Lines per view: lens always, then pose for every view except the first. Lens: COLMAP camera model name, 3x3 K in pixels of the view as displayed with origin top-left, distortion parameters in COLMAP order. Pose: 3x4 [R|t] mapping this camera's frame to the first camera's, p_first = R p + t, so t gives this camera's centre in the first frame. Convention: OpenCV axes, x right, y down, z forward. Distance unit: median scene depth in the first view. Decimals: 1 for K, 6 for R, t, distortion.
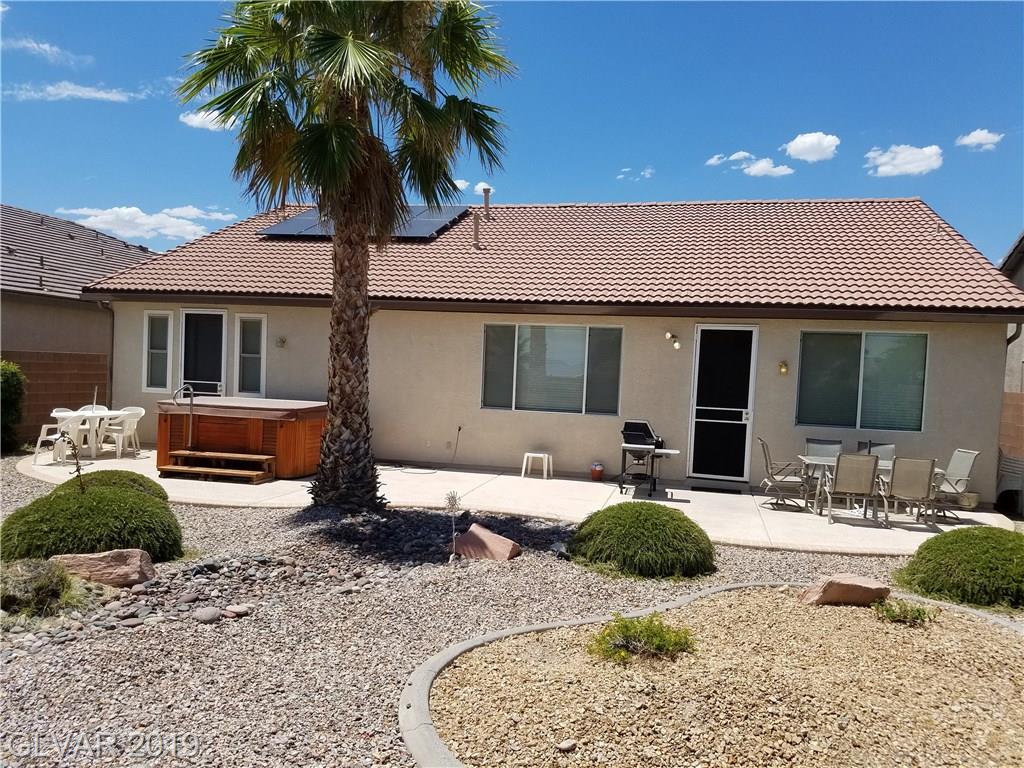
lens RADIAL K [[782.4, 0, 506.8], [0, 782.4, 406.4], [0, 0, 1]] dist [0.199686, -0.393029]
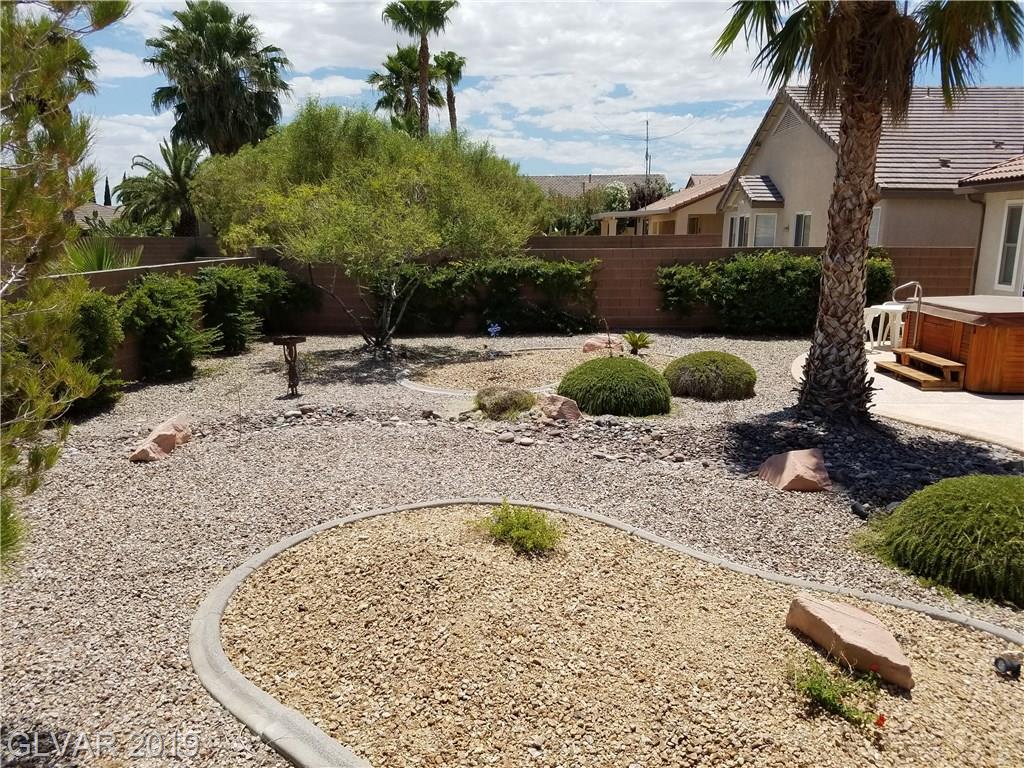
lens RADIAL K [[792.2, 0, 498.0], [0, 792.2, 383.0], [0, 0, 1]] dist [0.238079, -0.393532]
pose [[0.195559, 0.137060, -0.971067, 0.674334], [-0.034788, 0.990532, 0.132802, -0.027377], [0.980075, 0.007811, 0.198476, 0.423091]]
